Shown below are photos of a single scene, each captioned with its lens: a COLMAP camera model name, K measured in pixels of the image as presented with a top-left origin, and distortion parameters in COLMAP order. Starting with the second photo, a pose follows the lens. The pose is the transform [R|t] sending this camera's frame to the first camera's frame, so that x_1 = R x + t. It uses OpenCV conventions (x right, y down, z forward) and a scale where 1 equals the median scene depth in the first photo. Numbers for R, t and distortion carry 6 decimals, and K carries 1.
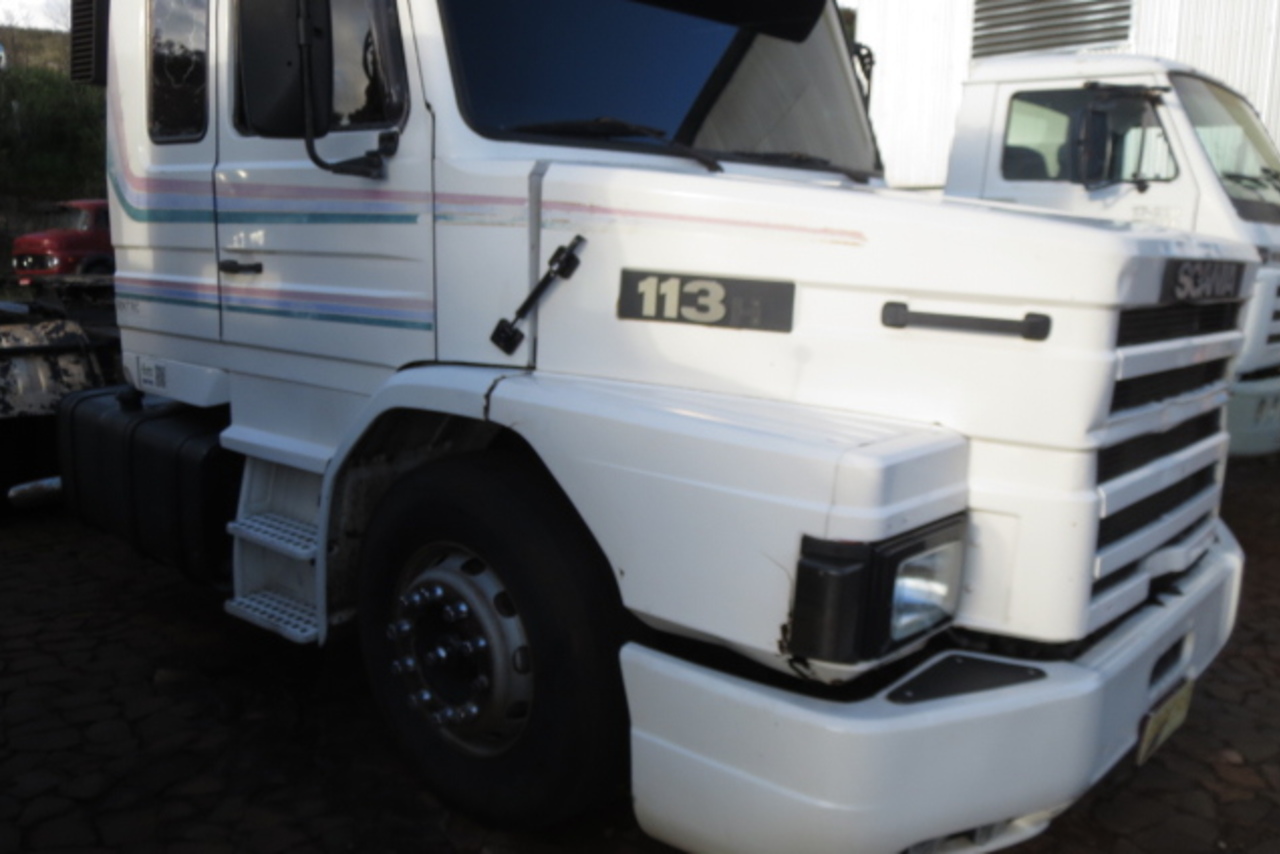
lens RADIAL K [[1074.1, 0, 640.4], [0, 1074.1, 432.1], [0, 0, 1]] dist [-0.035164, 0.021010]
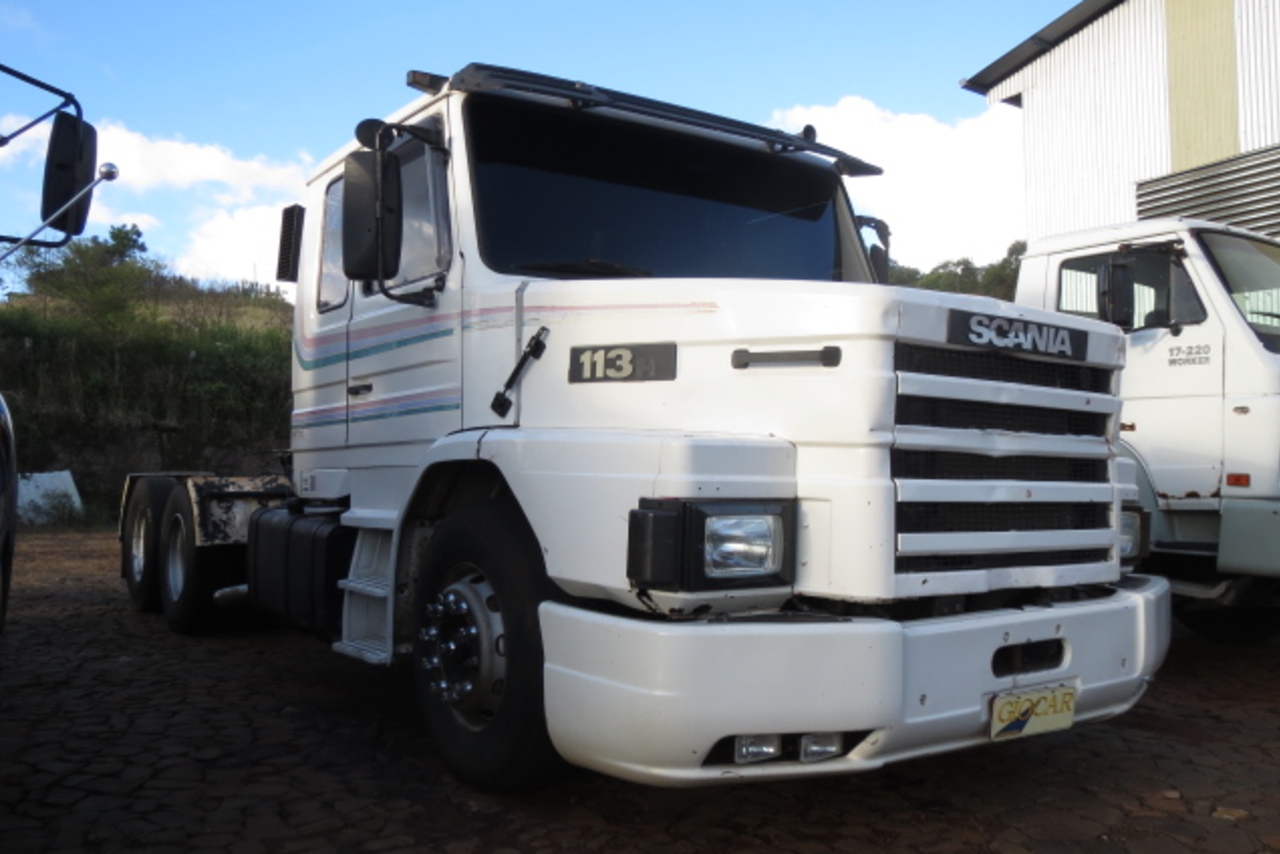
lens RADIAL K [[1074.1, 0, 635.7], [0, 1074.1, 422.3], [0, 0, 1]] dist [-0.035164, 0.021010]
pose [[0.972391, -0.032318, -0.231109, 0.360319], [-0.022854, 0.972414, -0.232139, 0.248669], [0.232236, 0.231012, 0.944828, -0.264641]]
